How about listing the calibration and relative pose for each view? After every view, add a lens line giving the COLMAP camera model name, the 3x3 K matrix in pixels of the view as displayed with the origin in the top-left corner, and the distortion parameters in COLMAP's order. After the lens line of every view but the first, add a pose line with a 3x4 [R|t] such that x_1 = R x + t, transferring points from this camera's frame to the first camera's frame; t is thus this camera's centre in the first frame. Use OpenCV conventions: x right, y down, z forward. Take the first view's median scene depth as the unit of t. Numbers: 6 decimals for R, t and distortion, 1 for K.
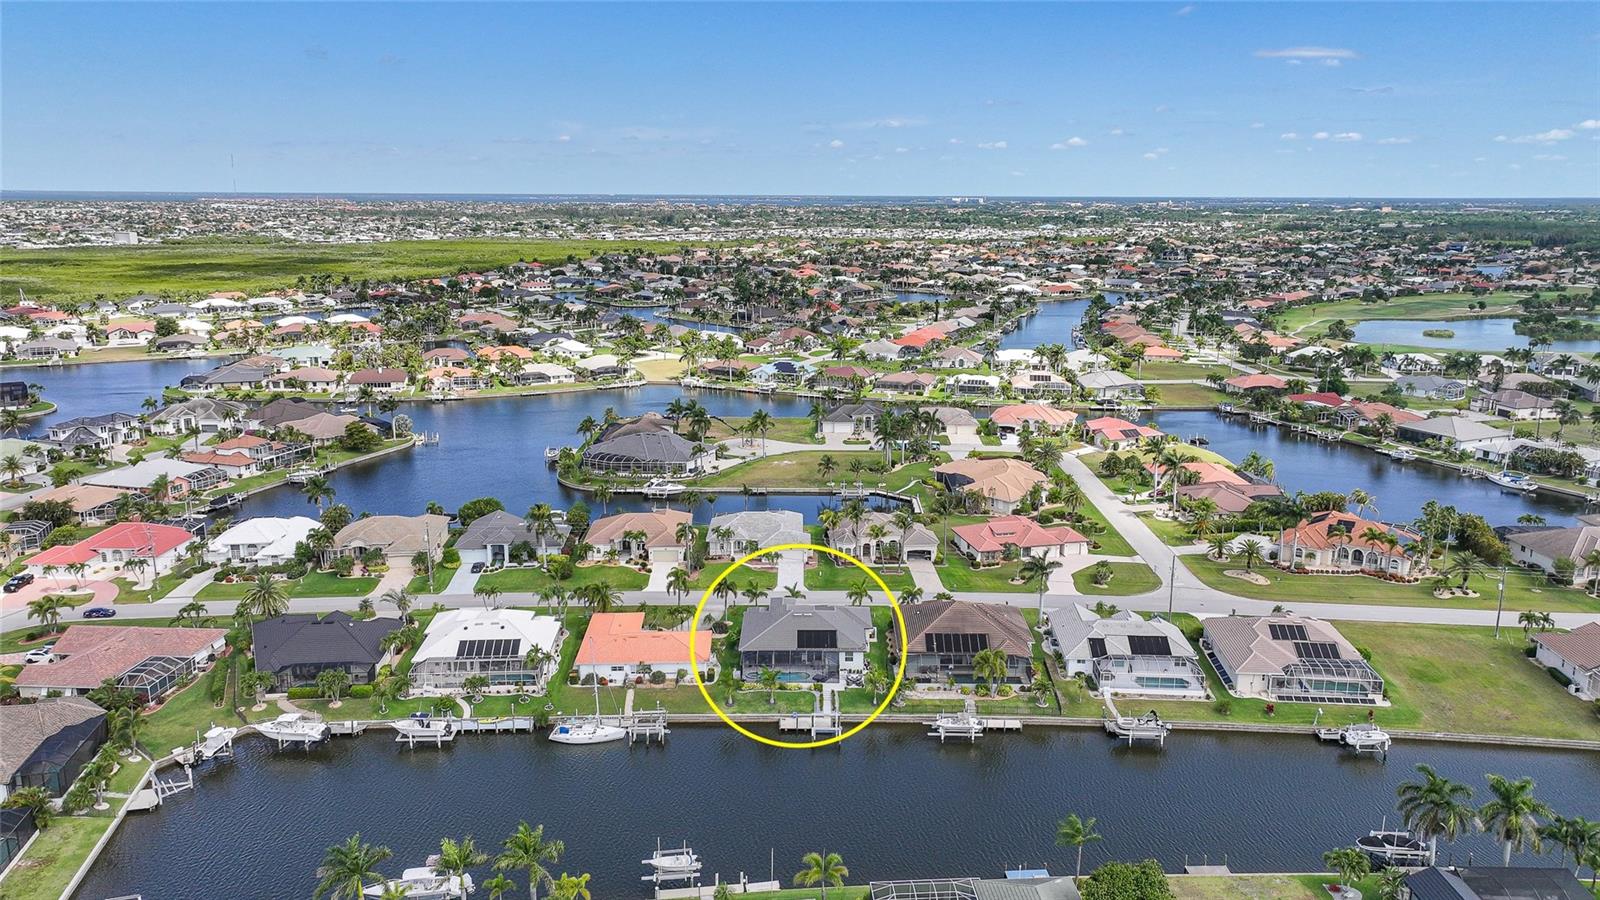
lens RADIAL K [[1112.4, 0, 804.3], [0, 1112.4, 448.0], [0, 0, 1]] dist [0.009005, 0.000143]
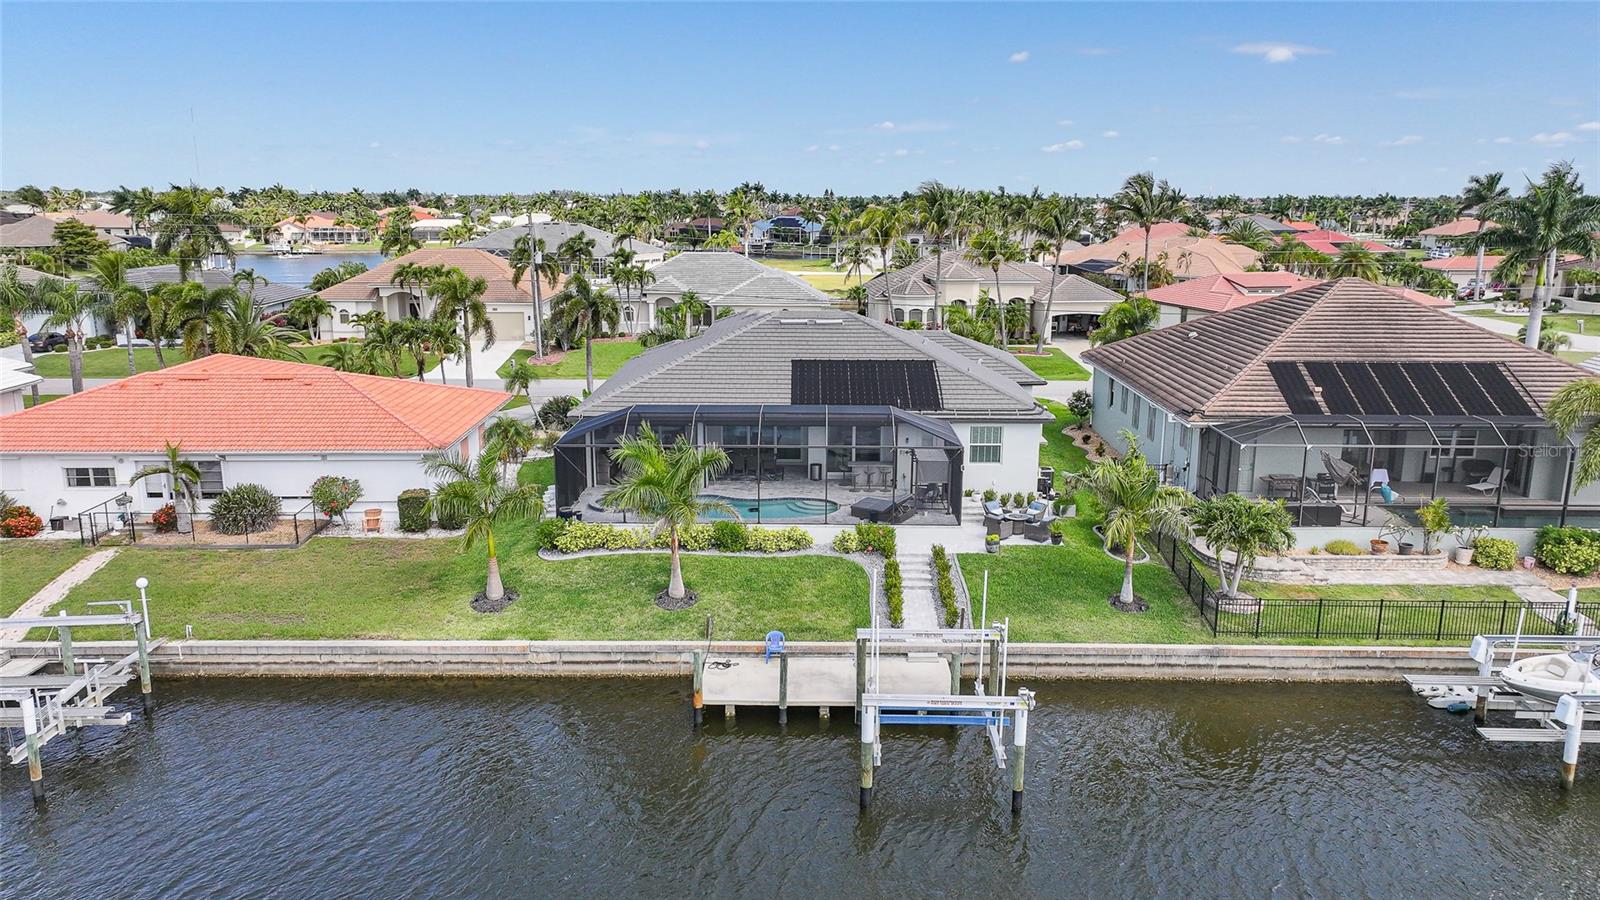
lens RADIAL K [[1118.7, 0, 808.0], [0, 1118.7, 448.5], [0, 0, 1]] dist [0.002392, 0.005604]
pose [[0.999992, 0.002773, -0.002891, -0.001527], [-0.002780, 0.999993, -0.002435, 0.189870], [0.002885, 0.002443, 0.999993, 0.734534]]
